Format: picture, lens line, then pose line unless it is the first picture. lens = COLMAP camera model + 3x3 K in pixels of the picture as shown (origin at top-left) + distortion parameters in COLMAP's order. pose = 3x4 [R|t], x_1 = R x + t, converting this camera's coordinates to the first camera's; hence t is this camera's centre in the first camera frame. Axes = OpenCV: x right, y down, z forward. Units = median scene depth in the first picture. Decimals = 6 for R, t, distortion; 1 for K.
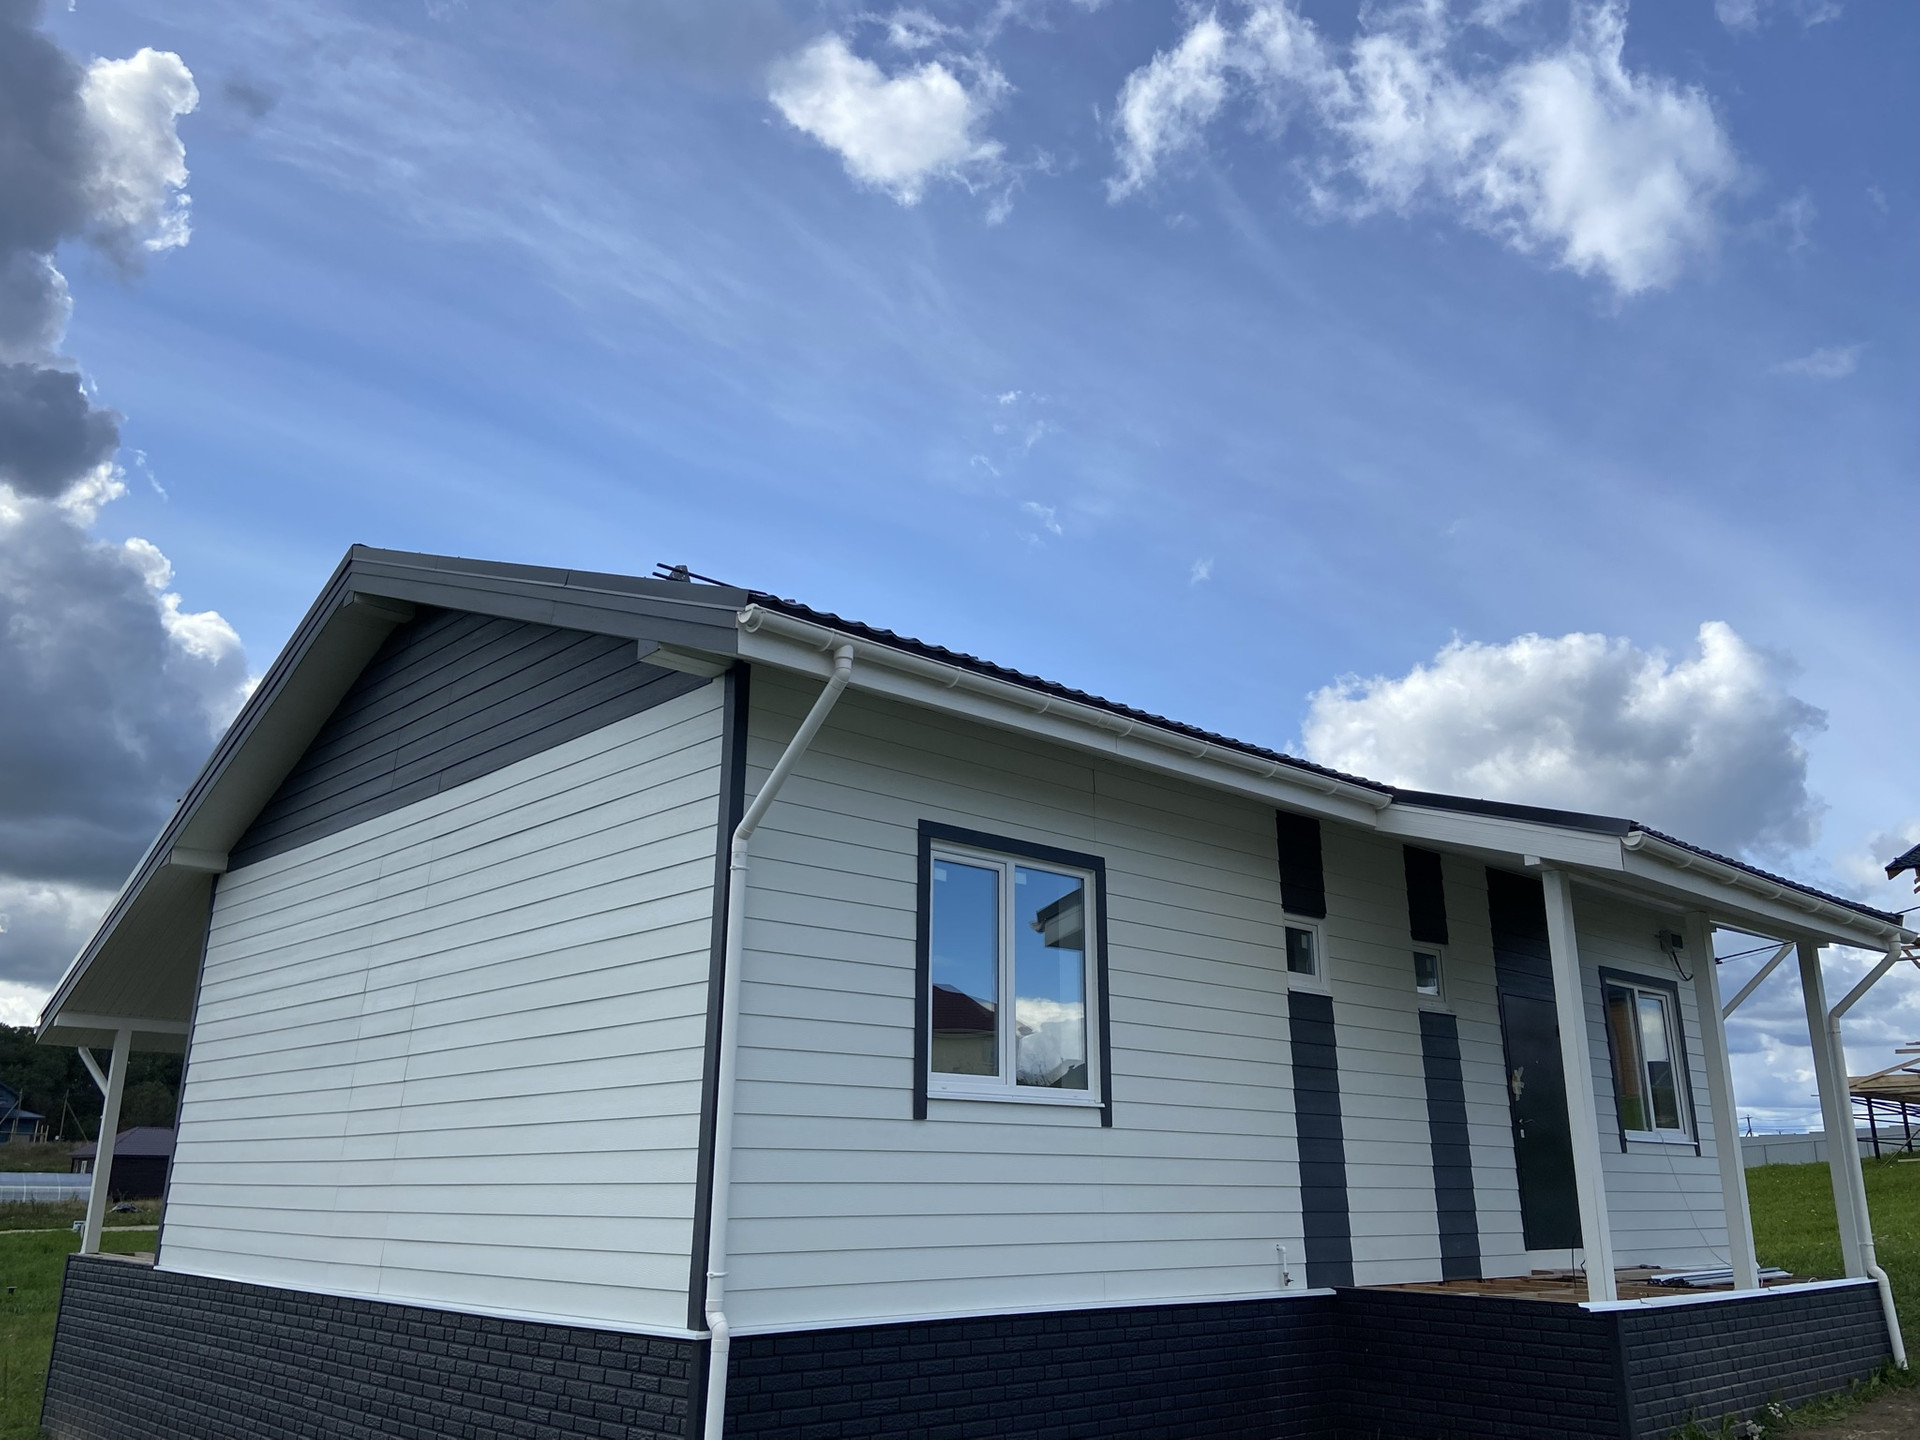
lens RADIAL K [[1521.8, 0, 958.8], [0, 1521.8, 771.2], [0, 0, 1]] dist [0.253670, -0.349611]
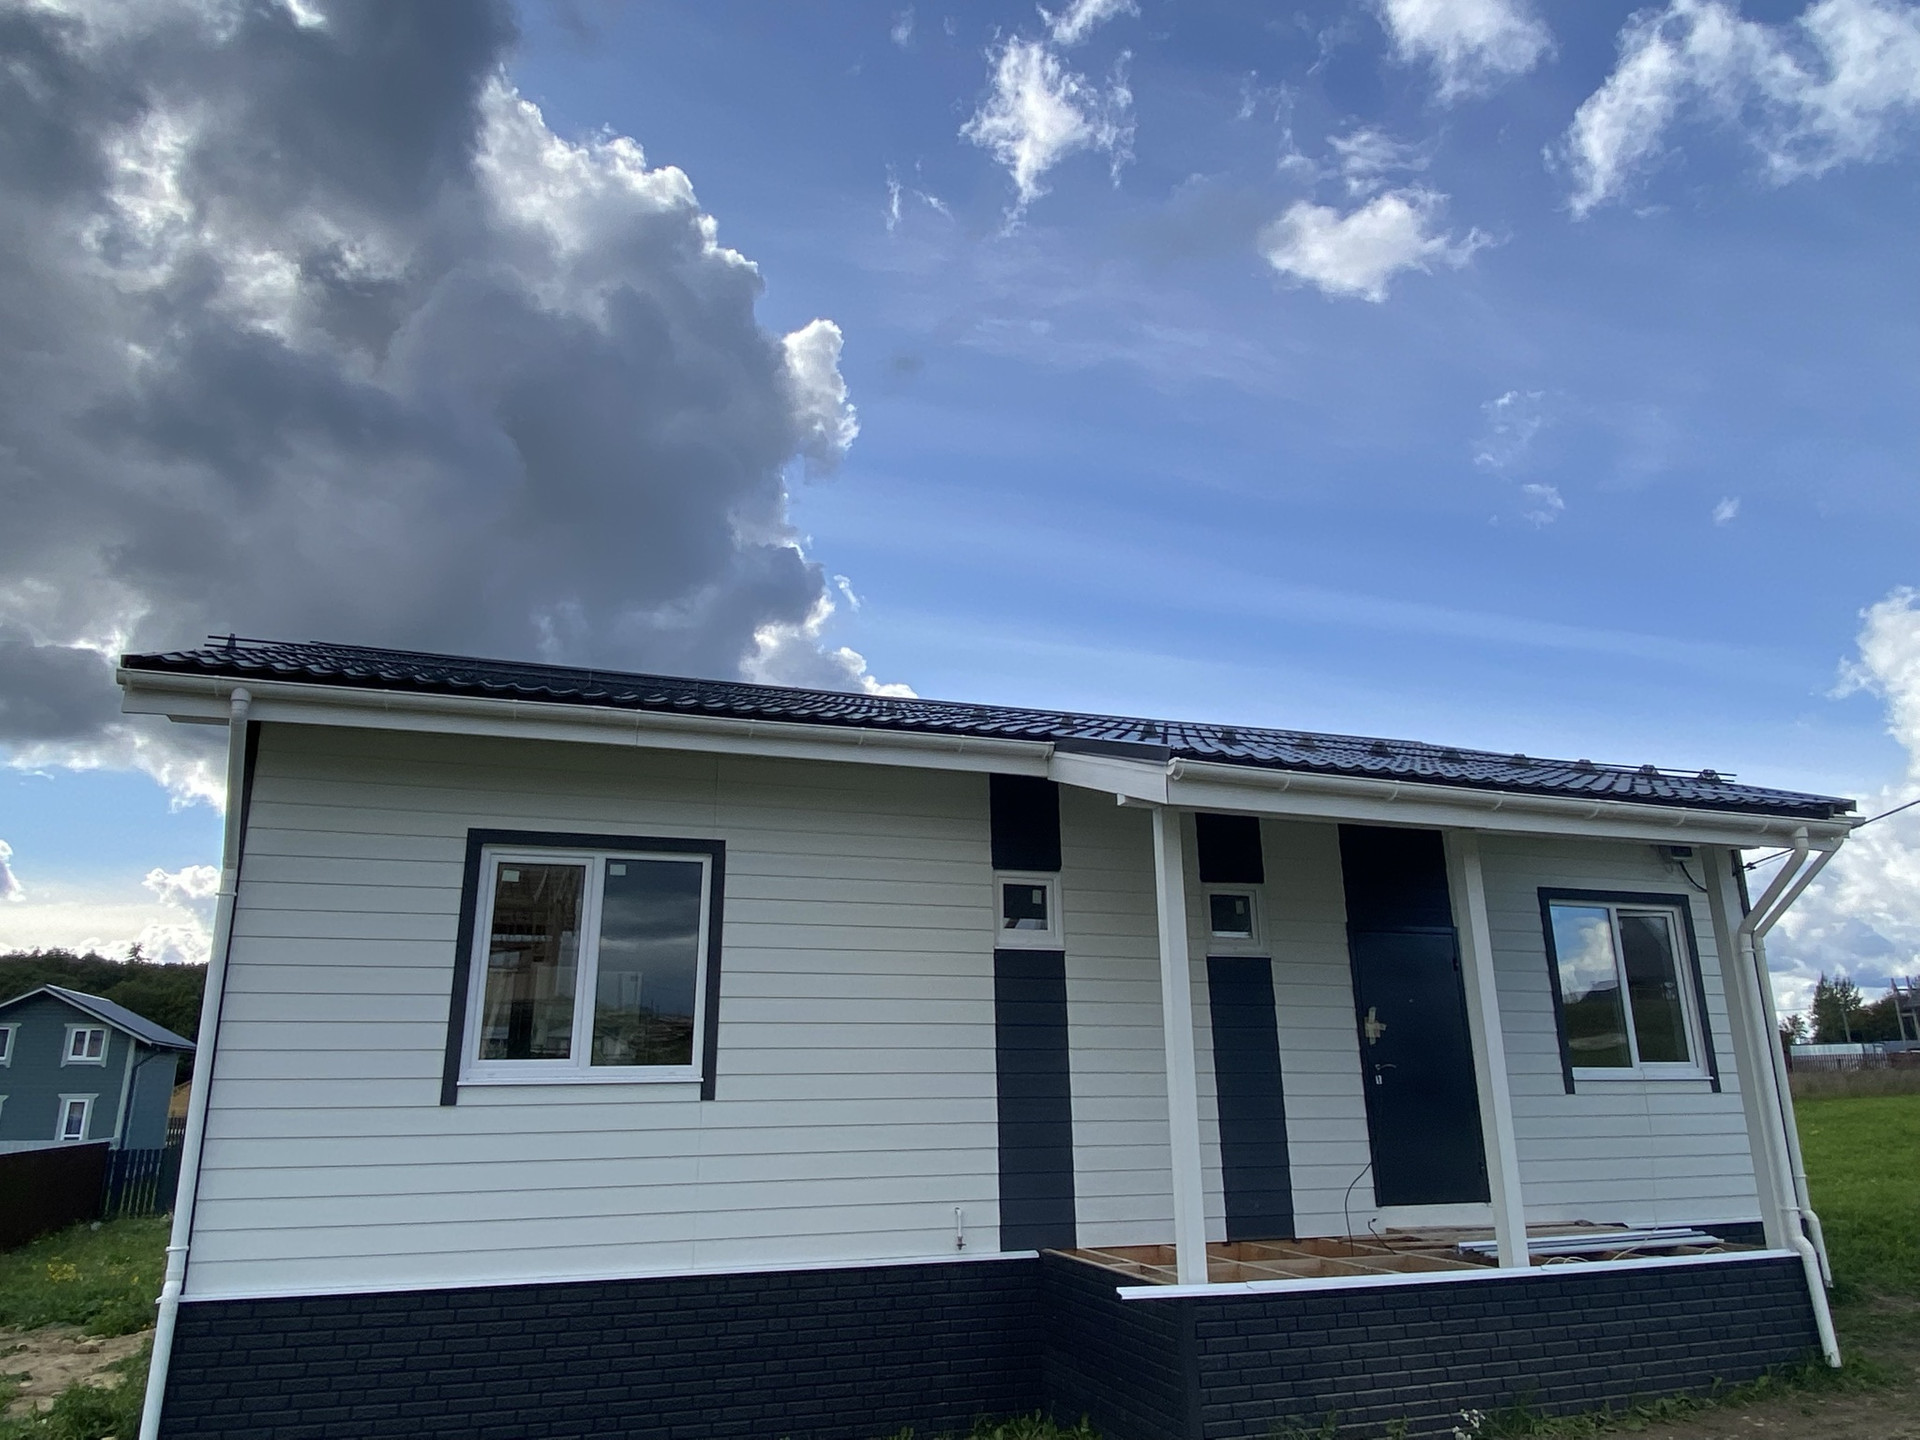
lens RADIAL K [[1203.5, 0, 960.0], [0, 1203.5, 720.0], [0, 0, 1]] dist [0.105195, -0.123431]
pose [[0.904277, -0.131921, -0.406053, 0.523425], [0.117668, 0.991239, -0.059994, 0.038589], [0.410410, 0.006472, 0.911878, 0.270114]]
